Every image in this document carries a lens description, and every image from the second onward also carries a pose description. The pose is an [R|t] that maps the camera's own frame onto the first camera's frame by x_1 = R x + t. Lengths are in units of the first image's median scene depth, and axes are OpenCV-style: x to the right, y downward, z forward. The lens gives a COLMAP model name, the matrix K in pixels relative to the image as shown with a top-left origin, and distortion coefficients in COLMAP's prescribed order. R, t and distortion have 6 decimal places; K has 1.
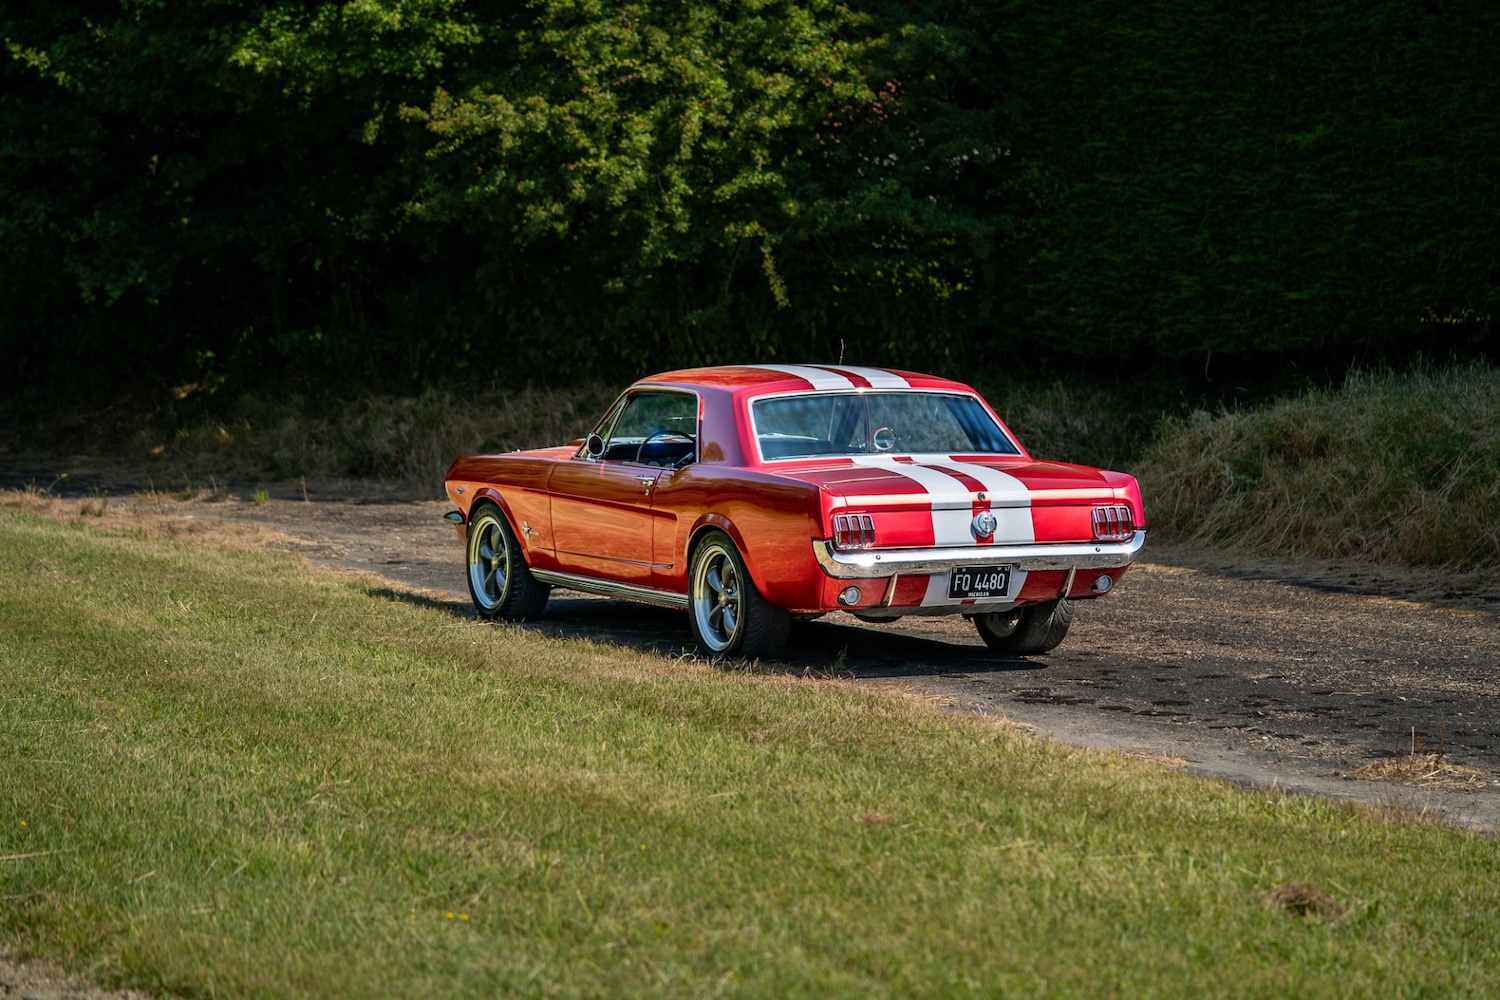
lens RADIAL K [[3962.2, 0, 752.2], [0, 3962.2, 500.1], [0, 0, 1]] dist [-0.151685, 0.000000]
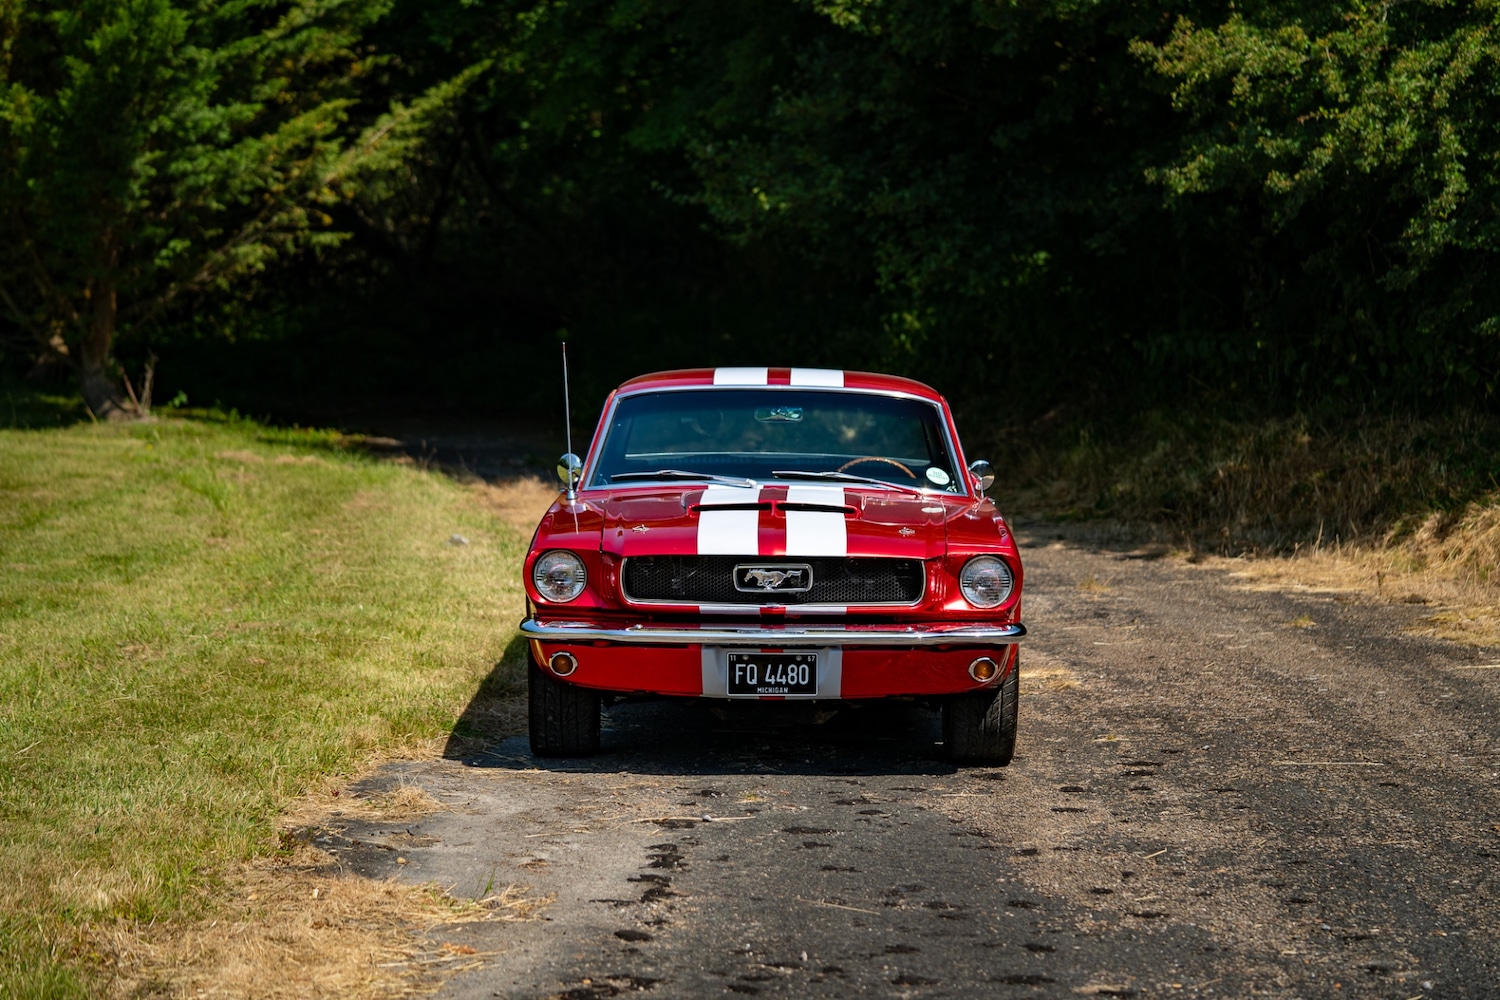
lens RADIAL K [[3962.2, 0, 771.3], [0, 3962.2, 481.0], [0, 0, 1]] dist [-0.151685, 0.000000]
pose [[0.893290, 0.037122, -0.447946, 0.197960], [-0.038981, 0.999227, 0.005073, -0.016015], [0.447788, 0.012930, 0.894046, 0.290786]]
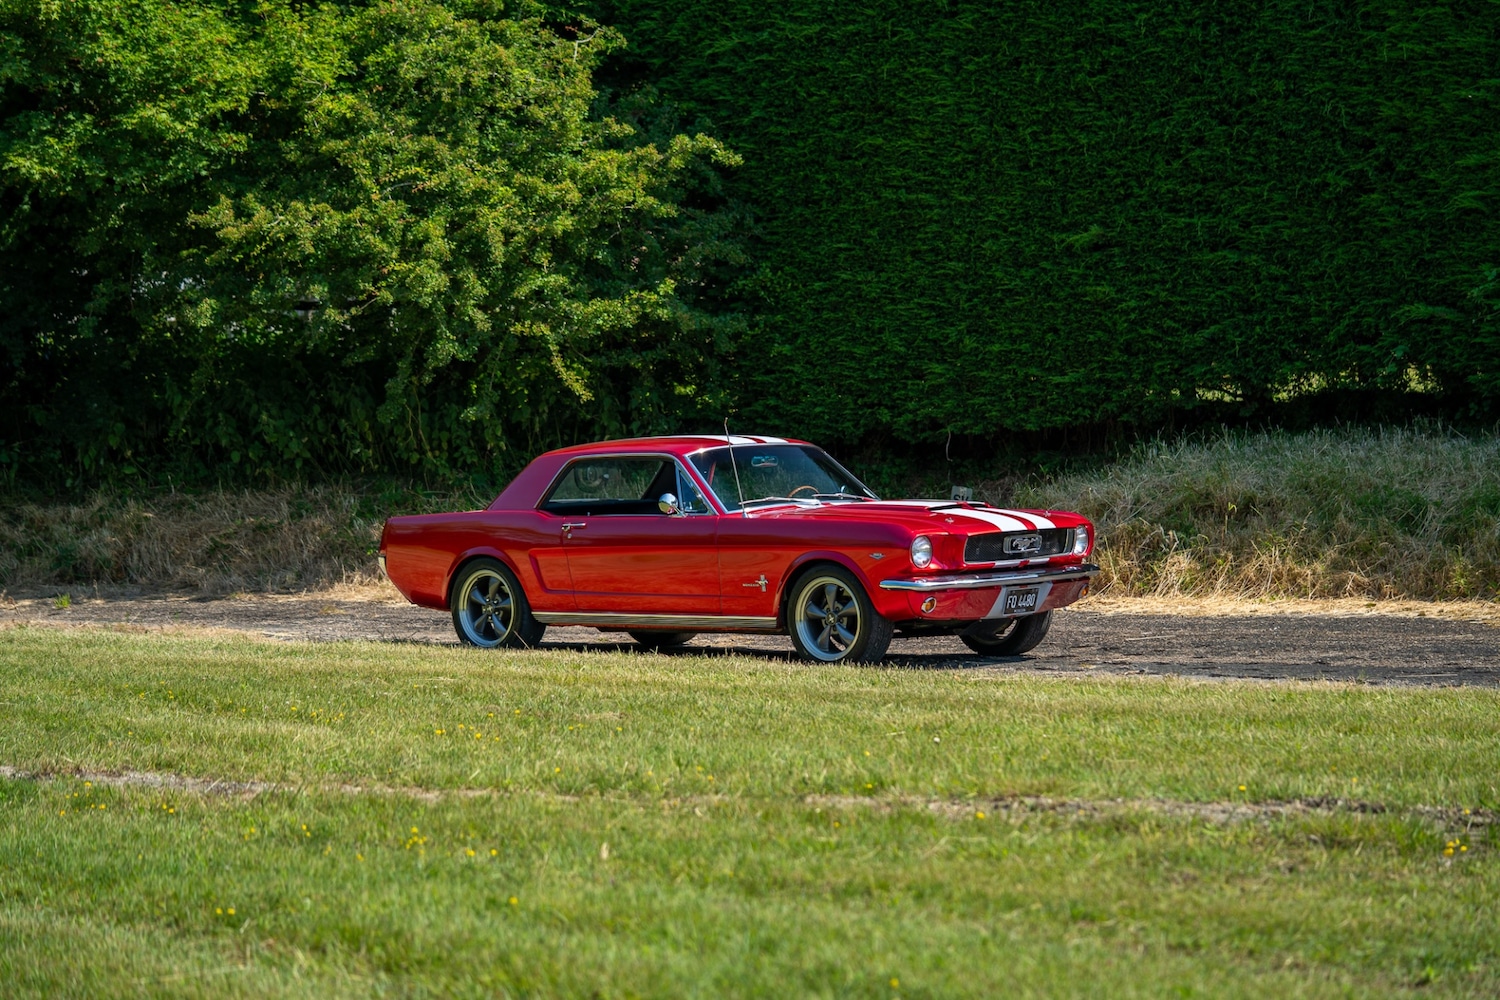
lens RADIAL K [[3962.2, 0, 756.7], [0, 3962.2, 486.0], [0, 0, 1]] dist [-0.151685, 0.000000]
pose [[0.927581, -0.028069, 0.372567, -0.340594], [0.041806, 0.998709, -0.028841, 0.006313], [-0.371276, 0.042328, 0.927557, 0.002692]]
